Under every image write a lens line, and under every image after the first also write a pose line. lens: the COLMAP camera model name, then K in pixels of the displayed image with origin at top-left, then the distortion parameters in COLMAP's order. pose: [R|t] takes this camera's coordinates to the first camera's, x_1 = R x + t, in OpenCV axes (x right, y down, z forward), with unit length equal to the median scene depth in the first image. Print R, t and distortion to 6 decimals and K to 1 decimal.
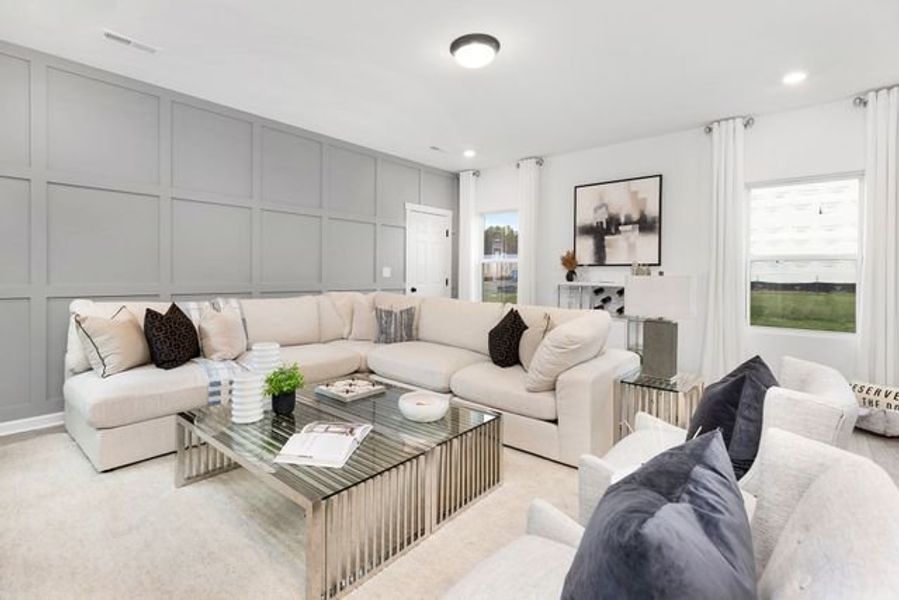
lens RADIAL K [[438.0, 0, 432.7], [0, 438.0, 276.0], [0, 0, 1]] dist [0.001820, 0.000262]
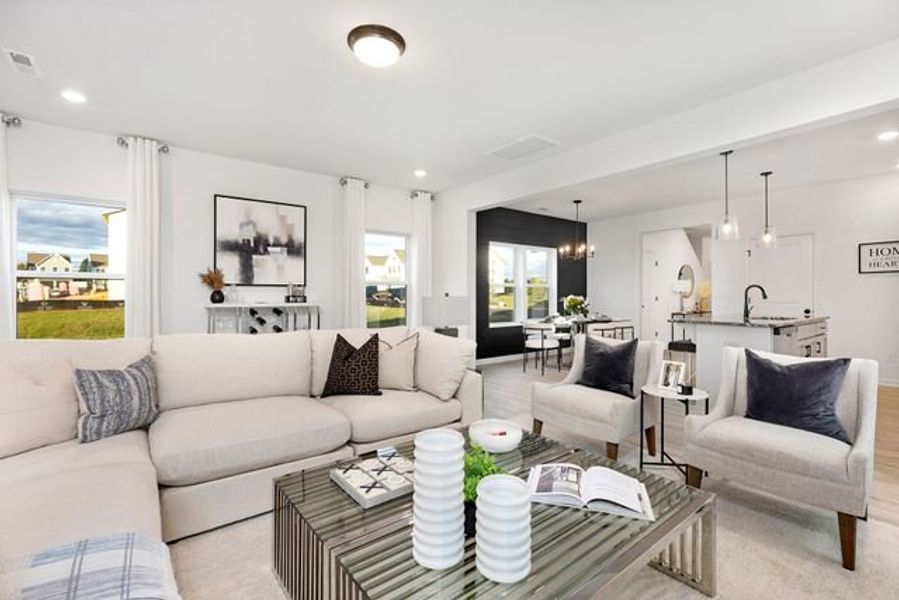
lens RADIAL K [[408.7, 0, 452.1], [0, 408.7, 295.1], [0, 0, 1]] dist [0.005916, 0.001012]
pose [[0.139670, -0.013812, 0.990102, -0.440554], [0.005315, 0.999899, 0.013199, -0.012337], [-0.990184, 0.003419, 0.139729, 0.439039]]
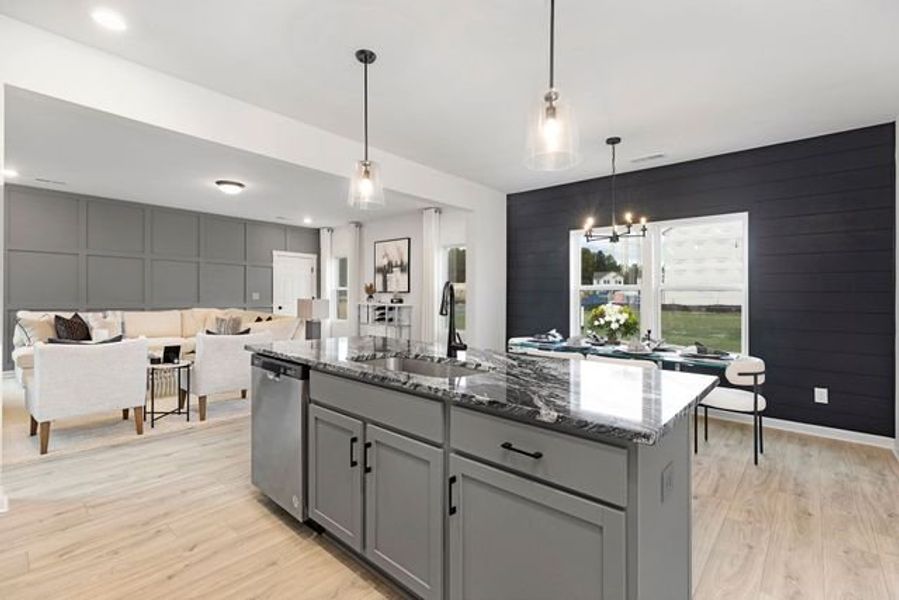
lens RADIAL K [[408.7, 0, 455.3], [0, 408.7, 296.0], [0, 0, 1]] dist [0.005916, 0.001012]
pose [[0.999053, 0.002041, 0.043453, 0.579184], [-0.001749, 0.999976, -0.006756, -0.000791], [-0.043465, 0.006673, 0.999033, -0.506880]]
